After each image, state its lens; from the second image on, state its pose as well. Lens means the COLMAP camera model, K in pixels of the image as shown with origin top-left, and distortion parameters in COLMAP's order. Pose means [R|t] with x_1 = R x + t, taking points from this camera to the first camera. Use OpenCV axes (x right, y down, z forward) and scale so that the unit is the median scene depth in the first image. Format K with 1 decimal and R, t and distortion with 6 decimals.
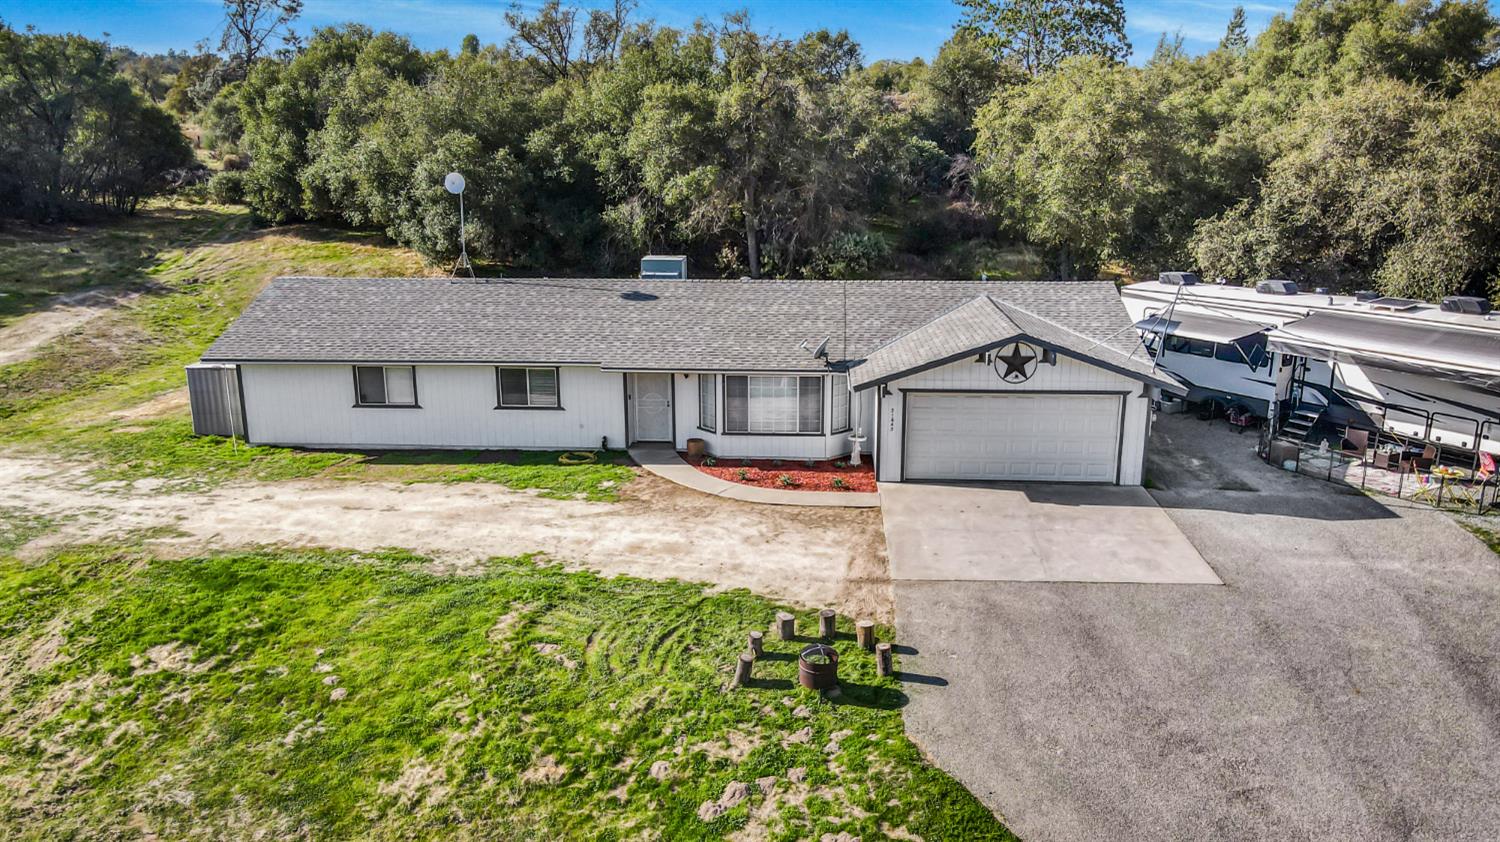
lens RADIAL K [[1108.0, 0, 753.7], [0, 1108.0, 430.5], [0, 0, 1]] dist [-0.016443, 0.058310]
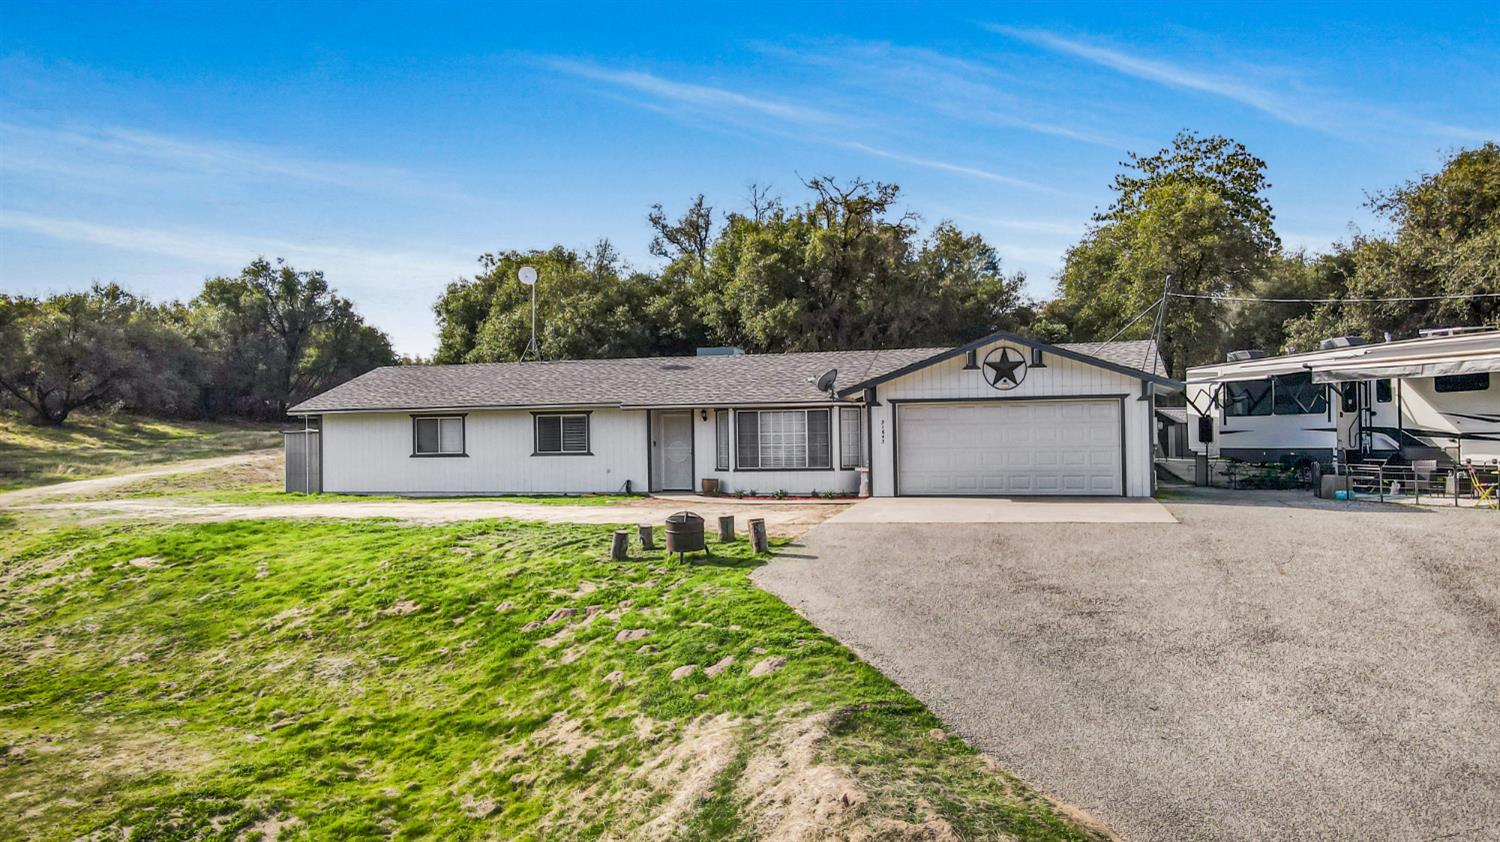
lens RADIAL K [[1111.7, 0, 750.0], [0, 1111.7, 421.0], [0, 0, 1]] dist [0.010127, 0.004676]
pose [[0.978626, -0.014746, -0.205118, 0.207449], [-0.042126, 0.961901, -0.270134, 0.248924], [0.201287, 0.273001, 0.940720, 0.033790]]
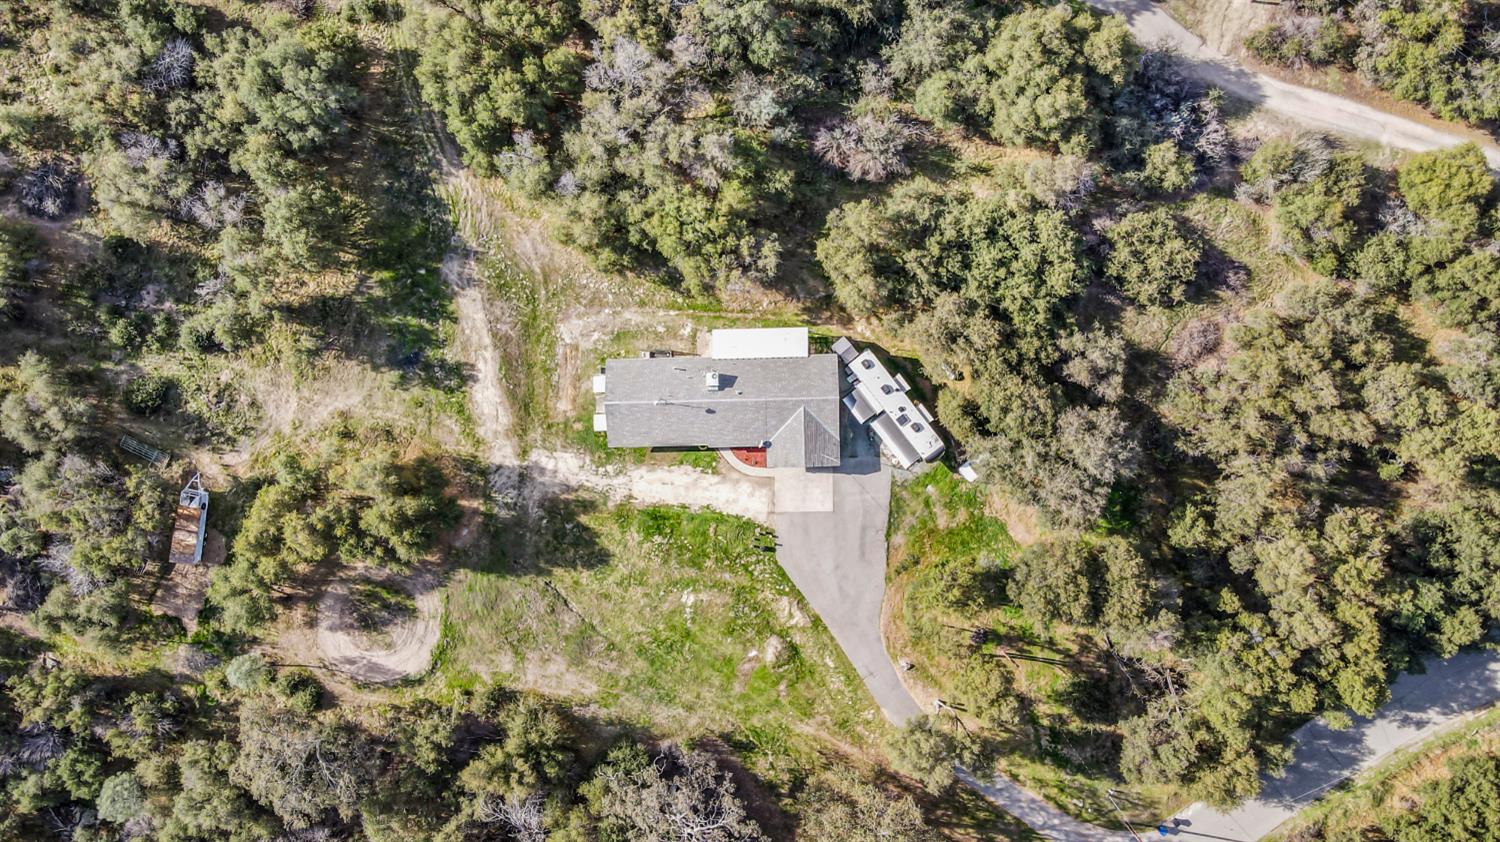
lens RADIAL K [[1108.0, 0, 753.7], [0, 1108.0, 430.5], [0, 0, 1]] dist [-0.016443, 0.058310]
pose [[0.996423, -0.082857, -0.016585, 0.111778], [0.037104, 0.252678, 0.966839, -4.276521], [-0.075918, -0.963996, 0.254849, -0.019407]]
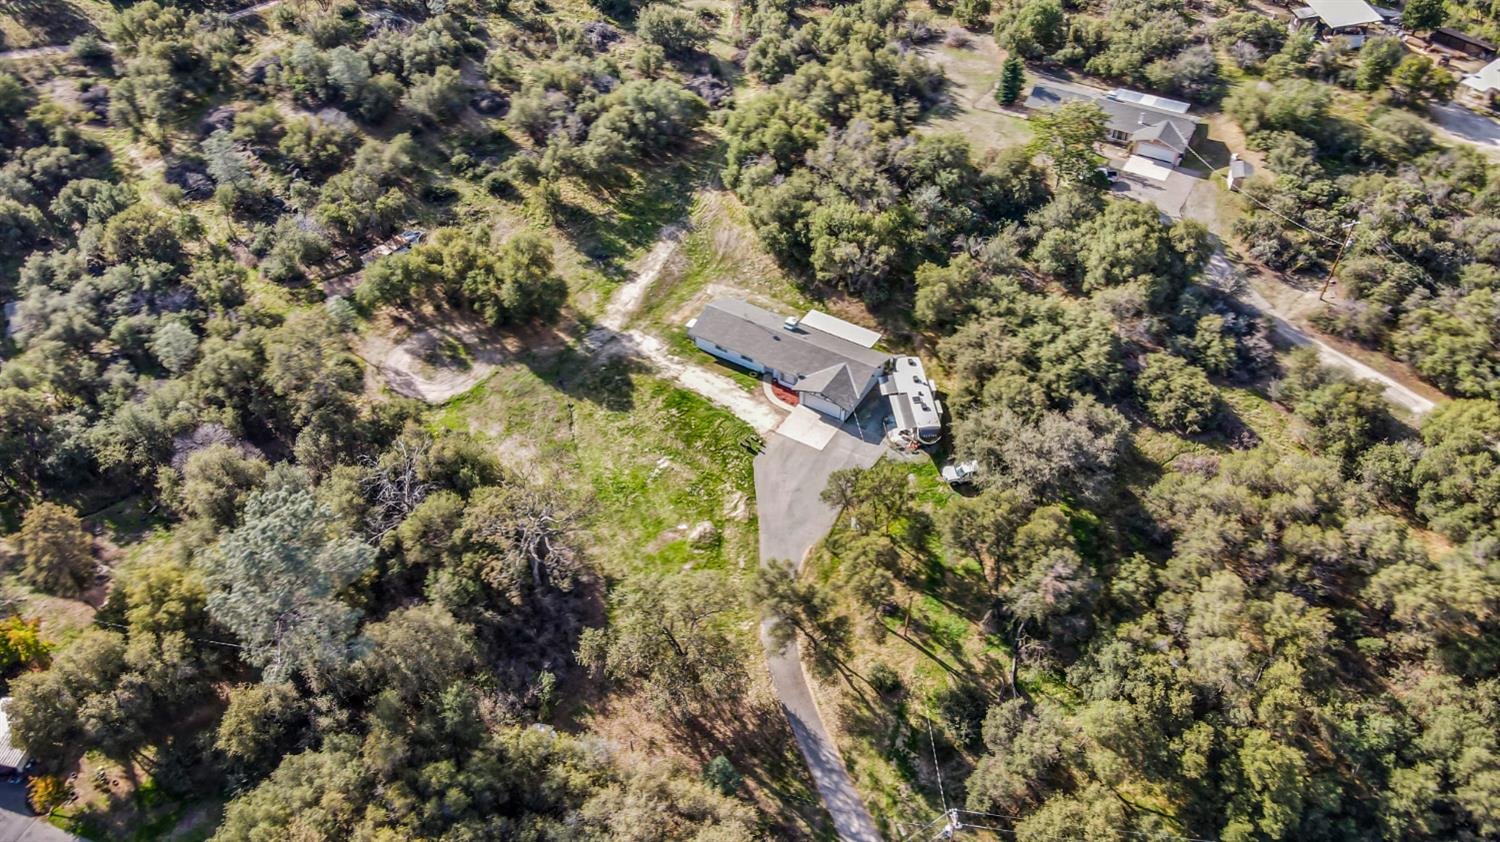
lens RADIAL K [[1108.0, 0, 753.7], [0, 1108.0, 430.5], [0, 0, 1]] dist [-0.016443, 0.058310]
pose [[0.883442, 0.321370, -0.340958, 1.680333], [-0.114724, 0.853918, 0.507605, -2.374747], [0.454279, -0.409323, 0.791255, -3.128957]]
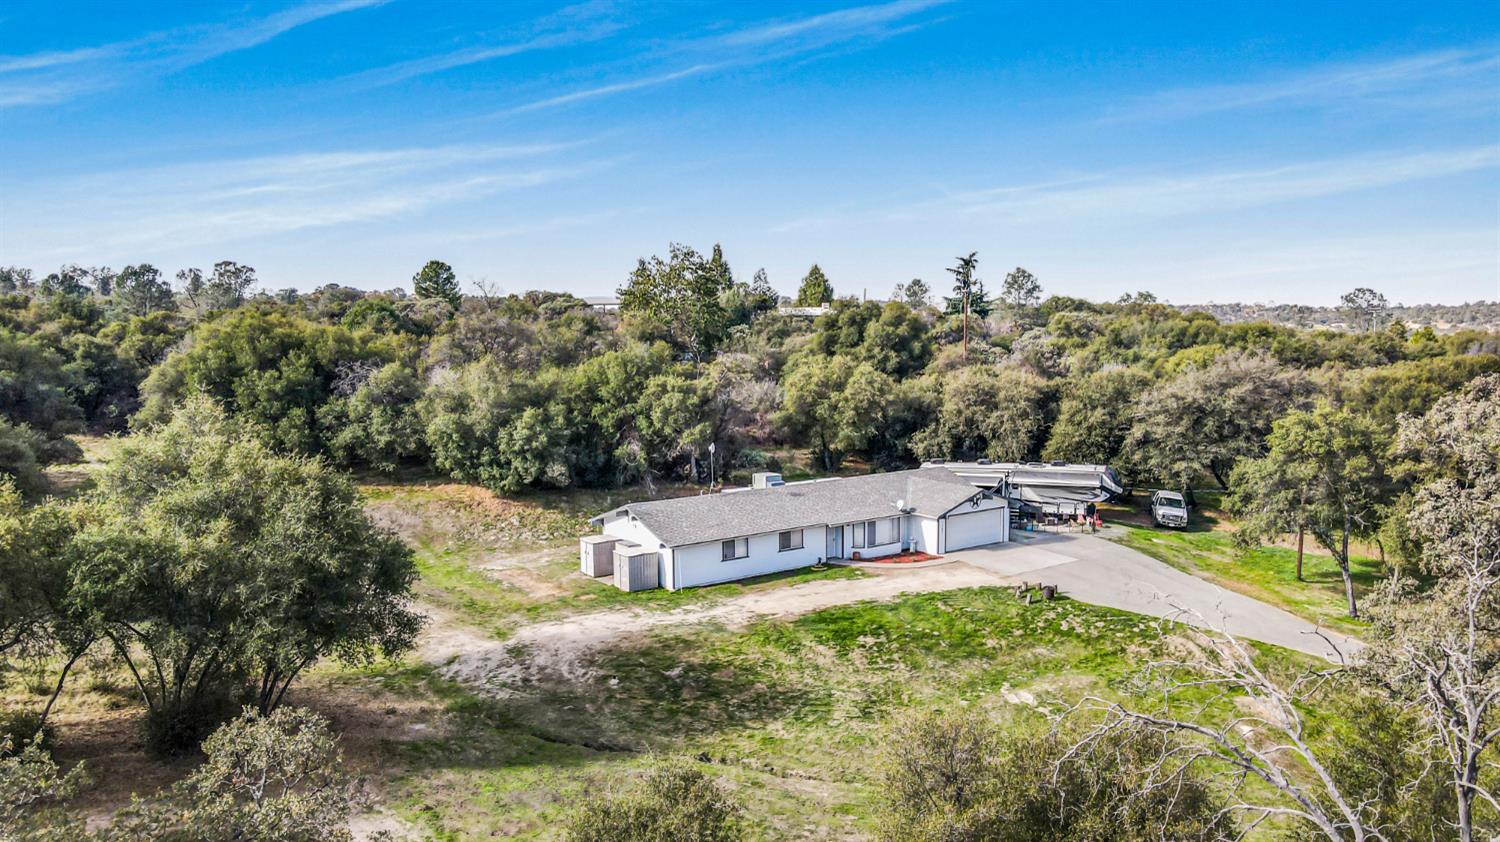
lens RADIAL K [[1108.0, 0, 753.7], [0, 1108.0, 430.5], [0, 0, 1]] dist [-0.016443, 0.058310]
pose [[0.781076, -0.072753, 0.620183, -1.718449], [0.164522, 0.982074, -0.091997, -0.066489], [-0.602372, 0.173891, 0.779044, -0.732445]]
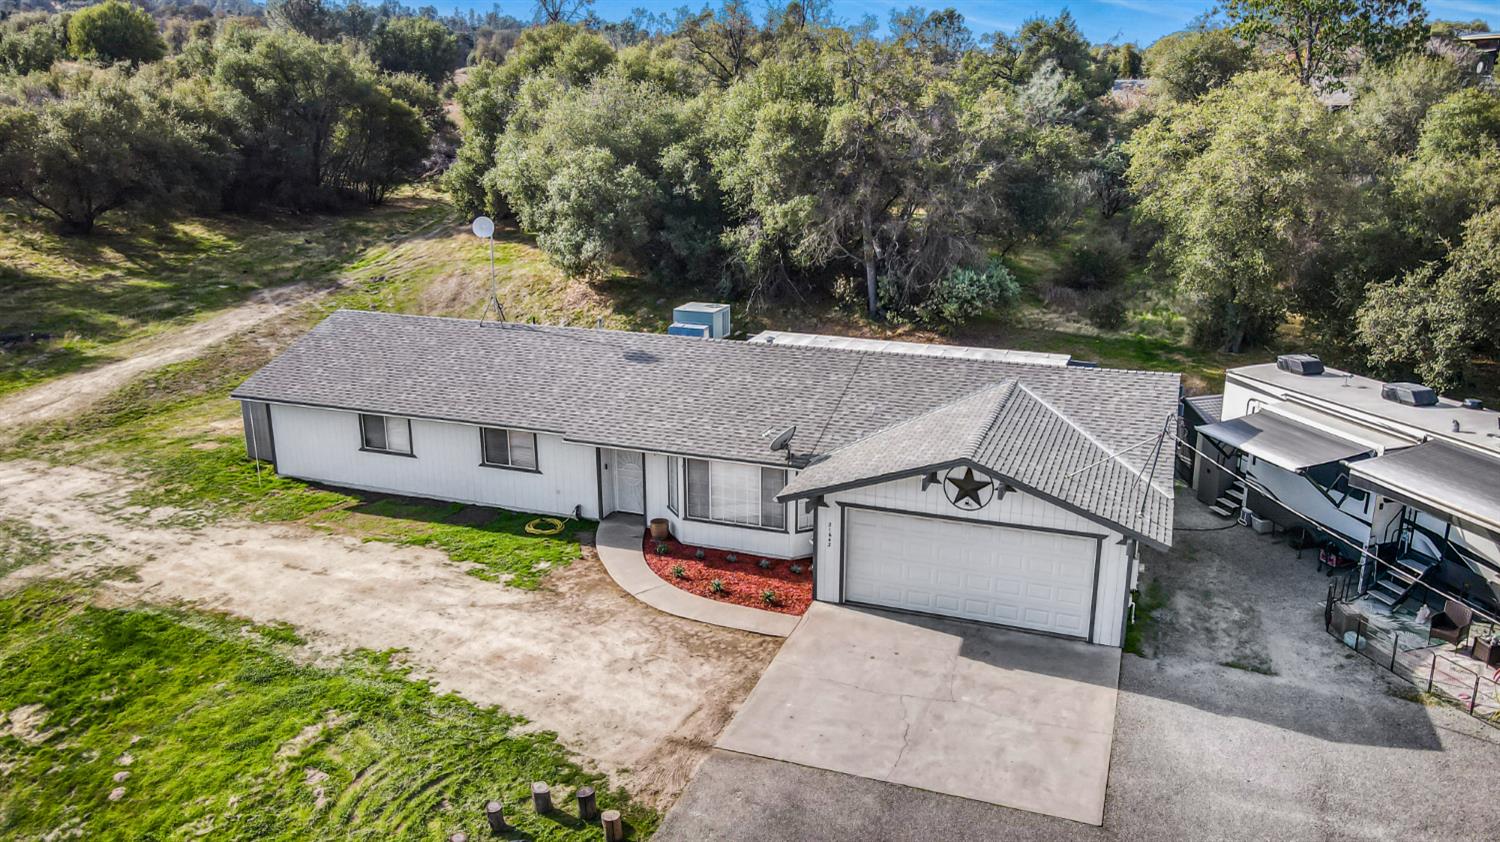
lens RADIAL K [[1108.0, 0, 753.7], [0, 1108.0, 430.5], [0, 0, 1]] dist [-0.016443, 0.058310]
pose [[0.955841, 0.084702, -0.281413, 0.300295], [-0.074625, 0.996134, 0.046357, -0.125344], [0.284251, -0.023309, 0.958466, 0.136304]]
